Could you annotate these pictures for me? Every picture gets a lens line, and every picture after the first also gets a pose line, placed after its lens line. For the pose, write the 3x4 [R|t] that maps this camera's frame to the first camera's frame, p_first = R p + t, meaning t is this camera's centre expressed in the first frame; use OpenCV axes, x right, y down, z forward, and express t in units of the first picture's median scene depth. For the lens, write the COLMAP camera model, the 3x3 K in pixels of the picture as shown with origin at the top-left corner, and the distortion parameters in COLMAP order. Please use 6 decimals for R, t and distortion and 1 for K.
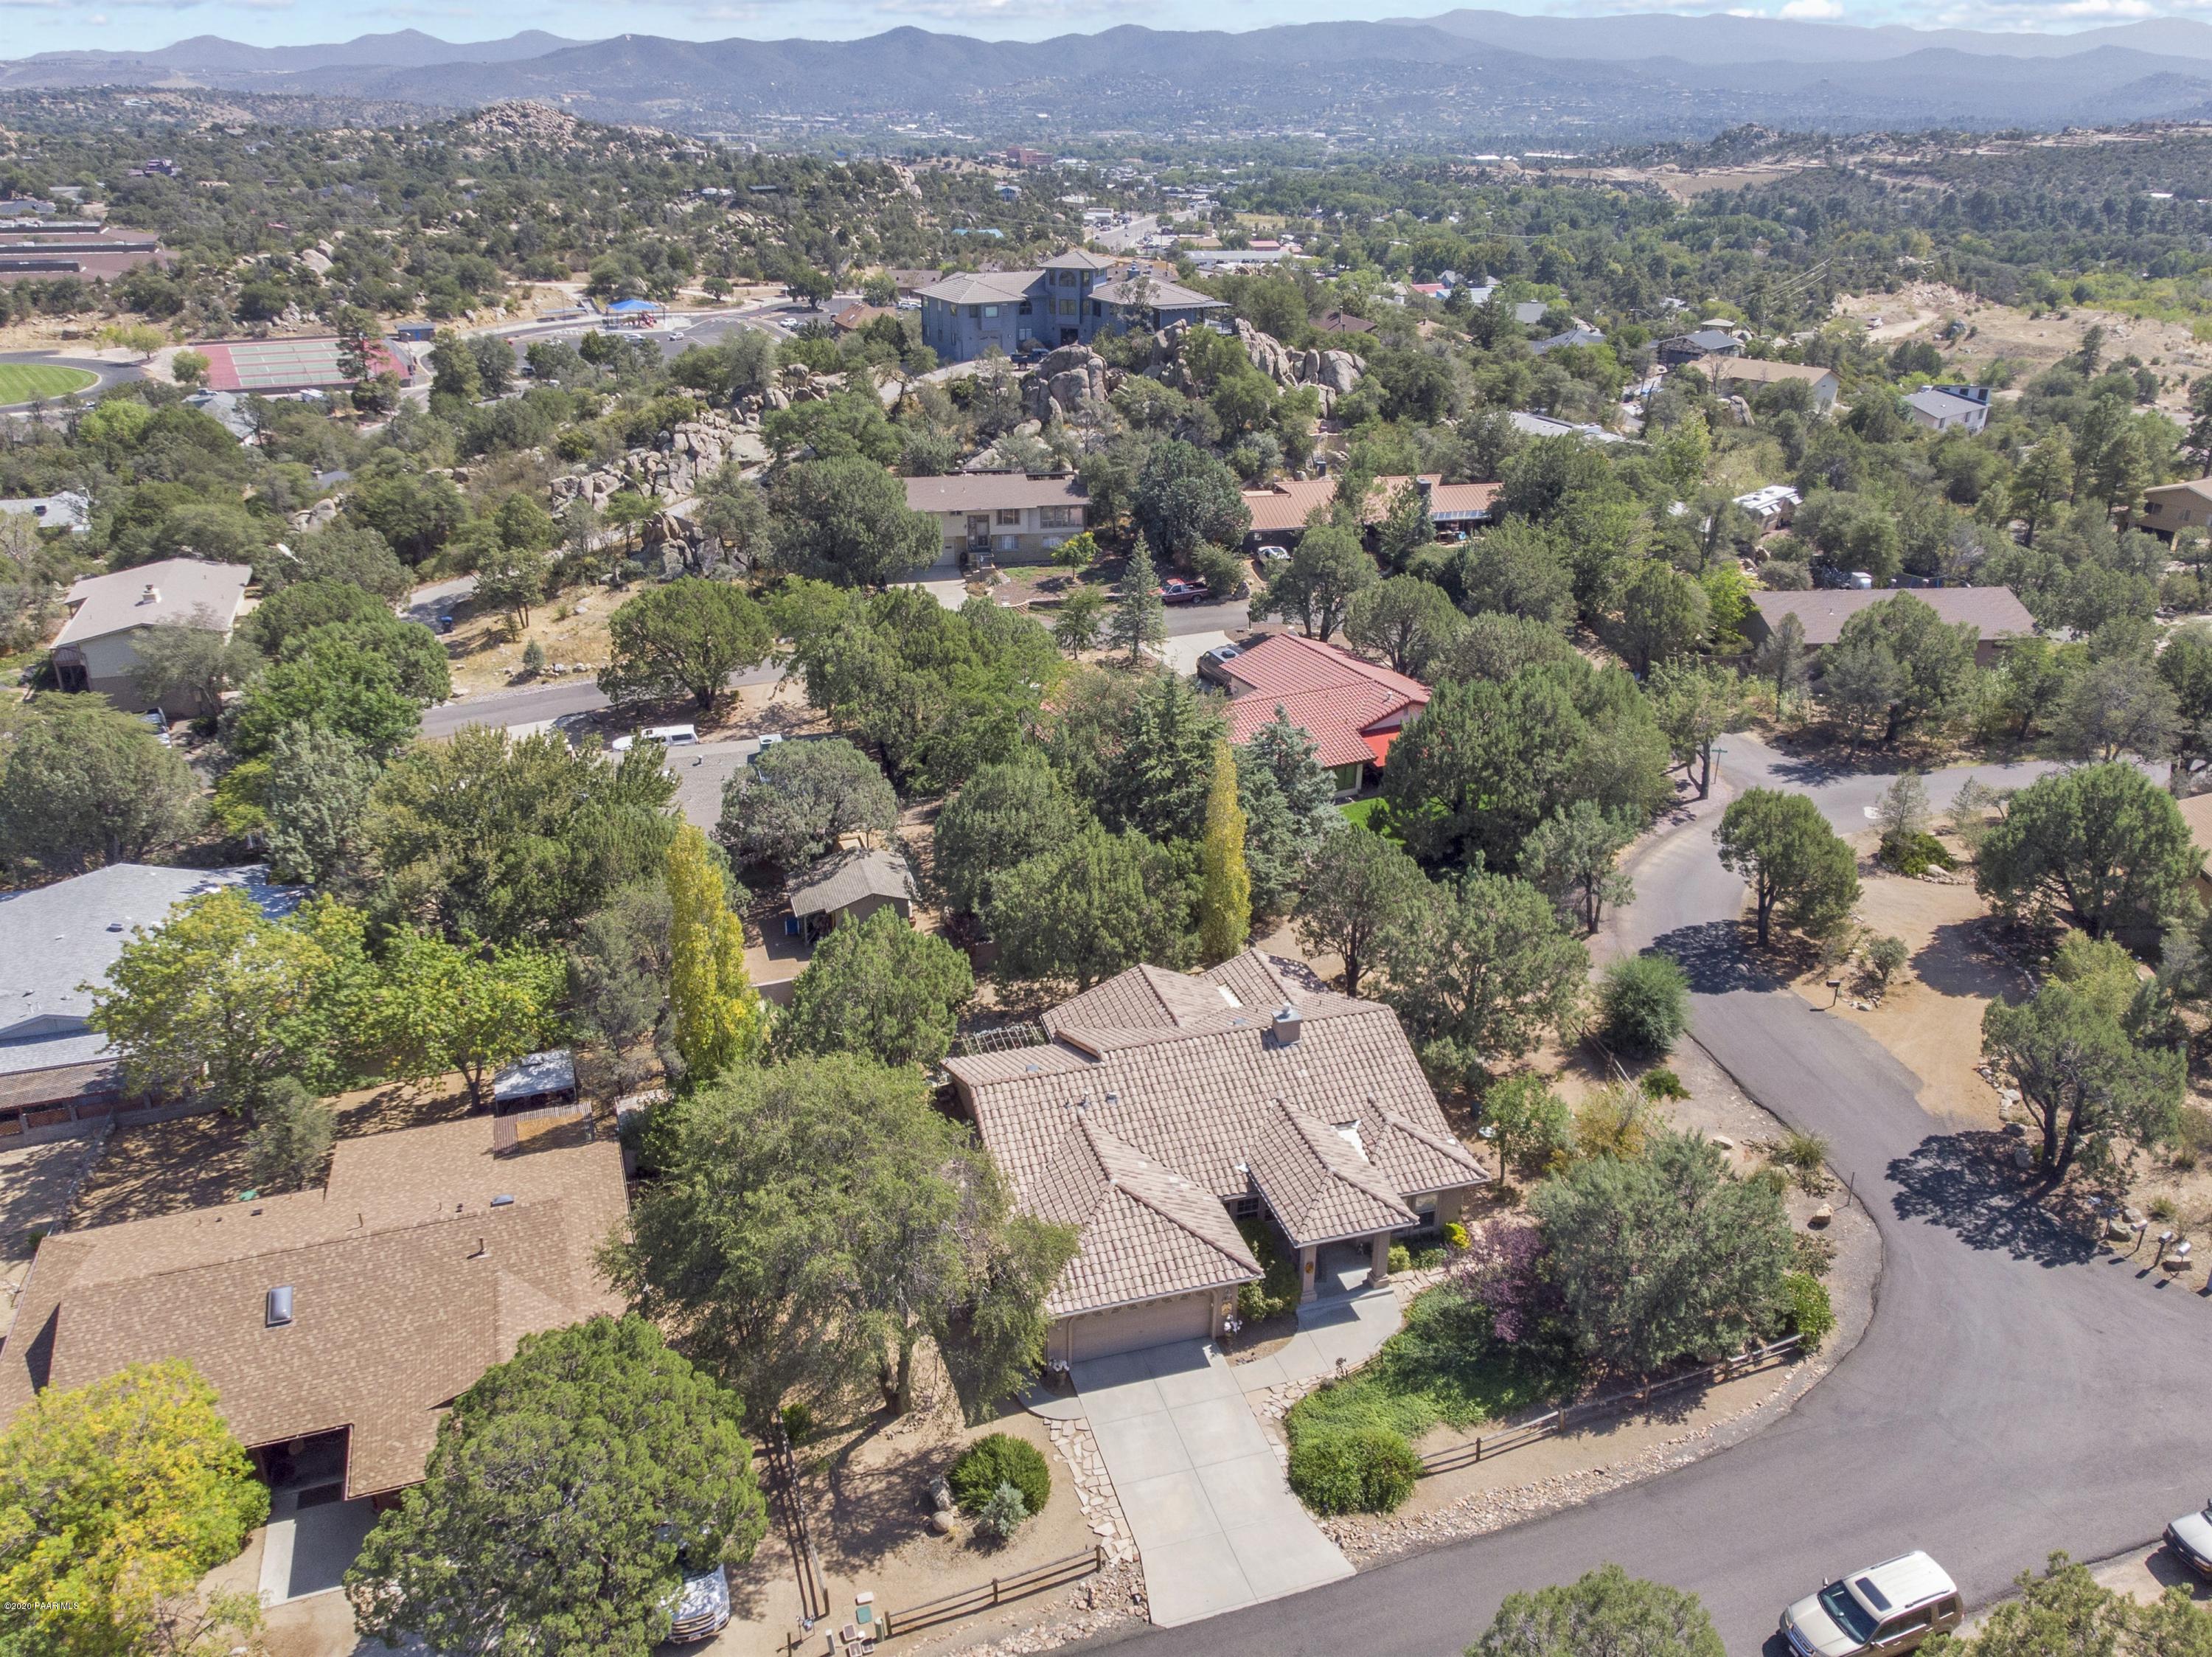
lens RADIAL K [[1667.5, 0, 1129.3], [0, 1667.5, 841.8], [0, 0, 1]] dist [-0.002265, 0.013166]
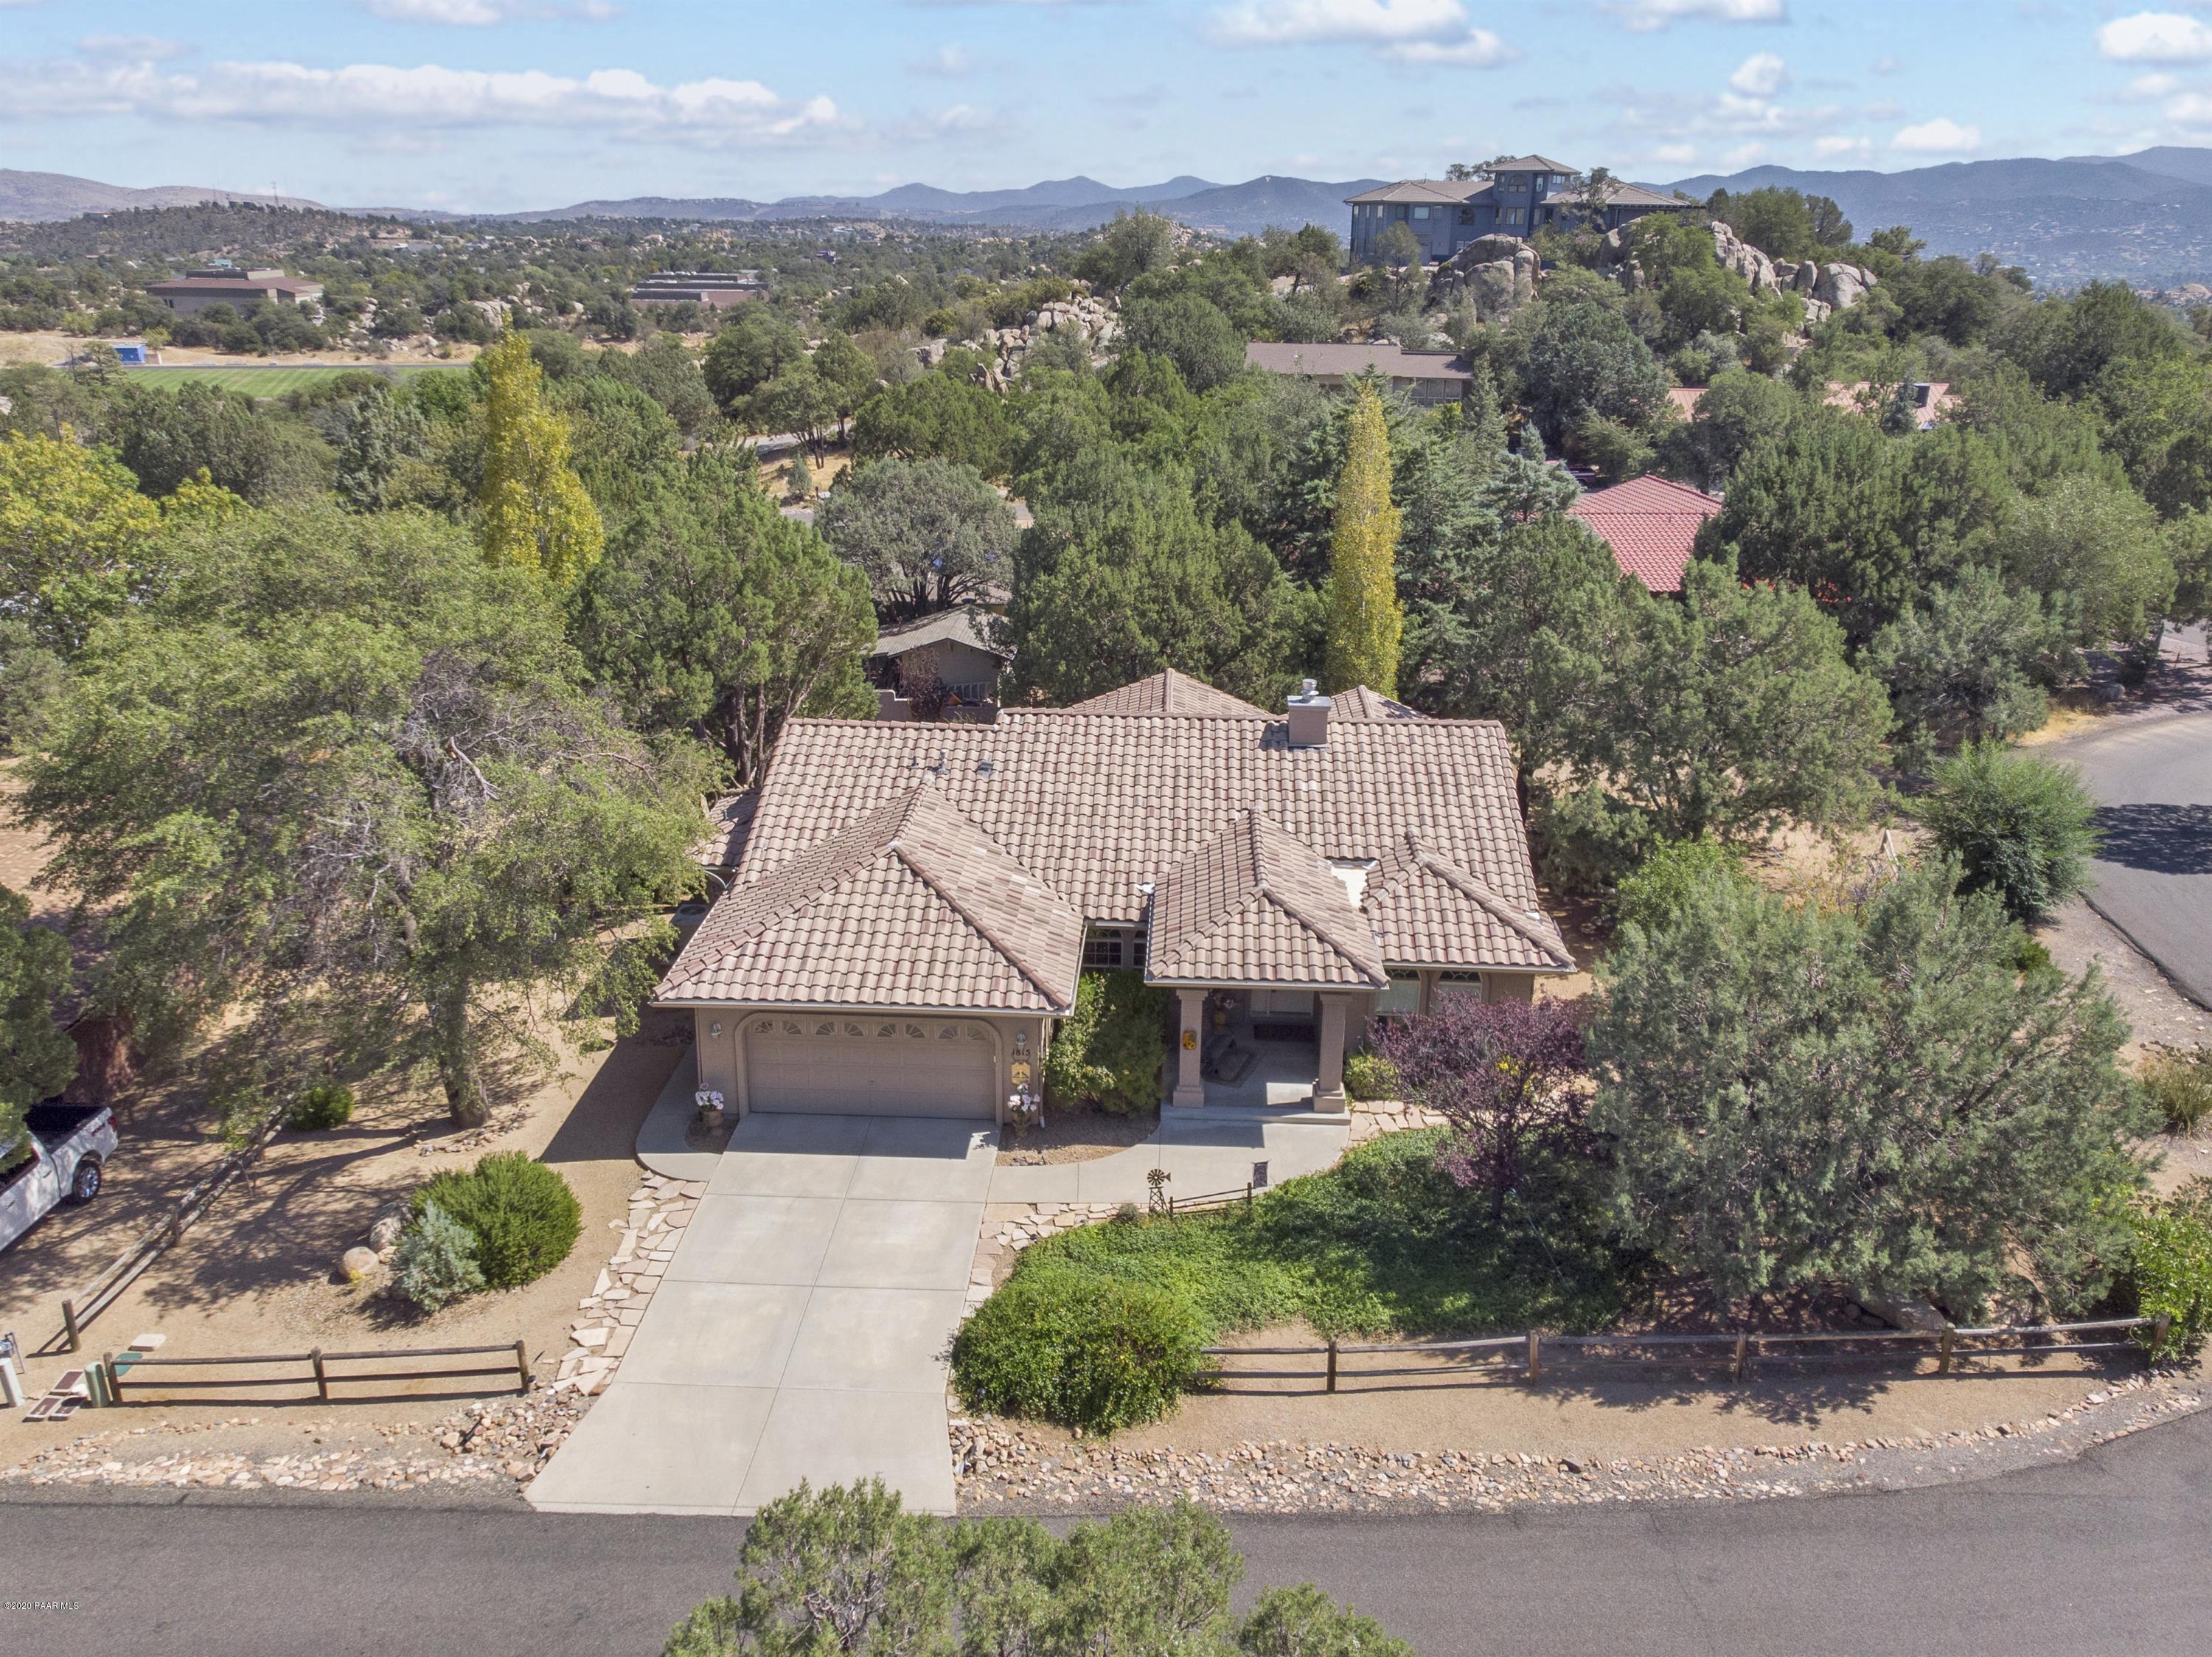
lens RADIAL K [[1667.5, 0, 1124.6], [0, 1667.5, 824.4], [0, 0, 1]] dist [-0.002265, 0.013166]
pose [[0.941317, 0.116442, -0.316803, 0.236636], [-0.141216, 0.988376, -0.056315, 0.199410], [0.306563, 0.097748, 0.946818, 0.411848]]
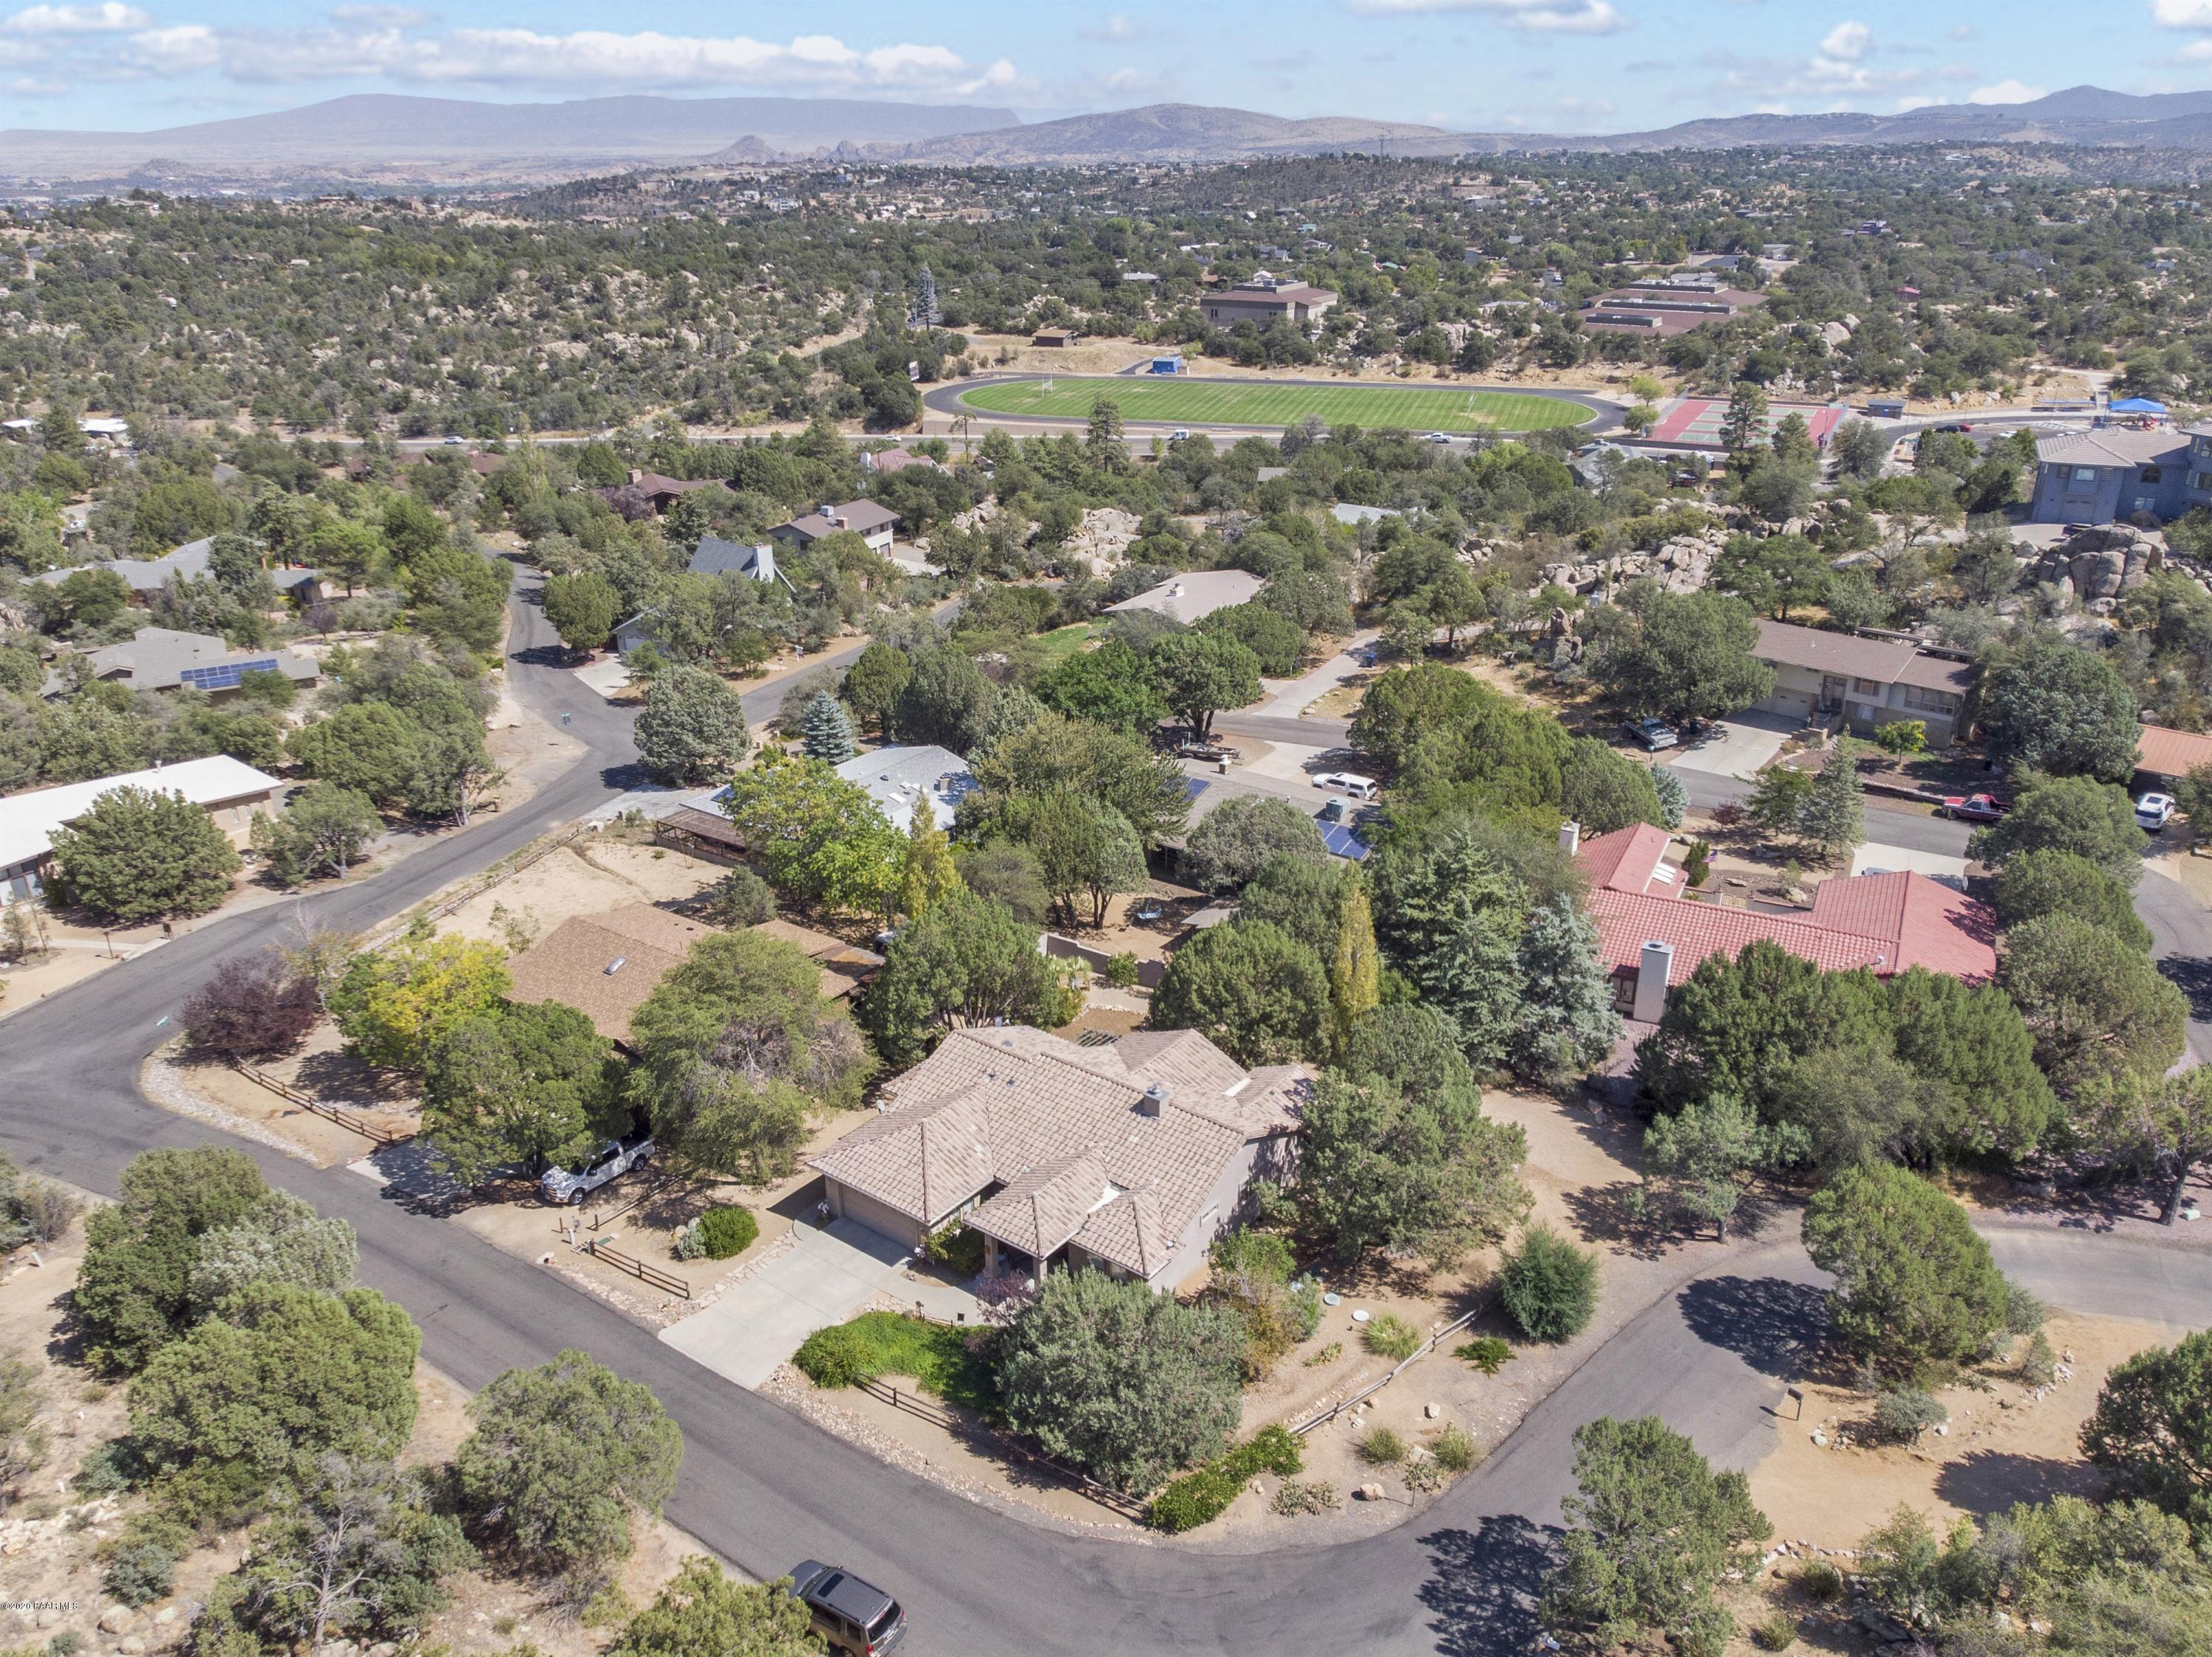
lens RADIAL K [[1665.7, 0, 1128.2], [0, 1665.7, 830.2], [0, 0, 1]] dist [0.000531, 0.014537]
pose [[0.589343, 0.301183, -0.749642, 0.948923], [-0.324567, 0.938001, 0.121697, -0.218889], [0.739819, 0.171587, 0.650558, 0.175193]]
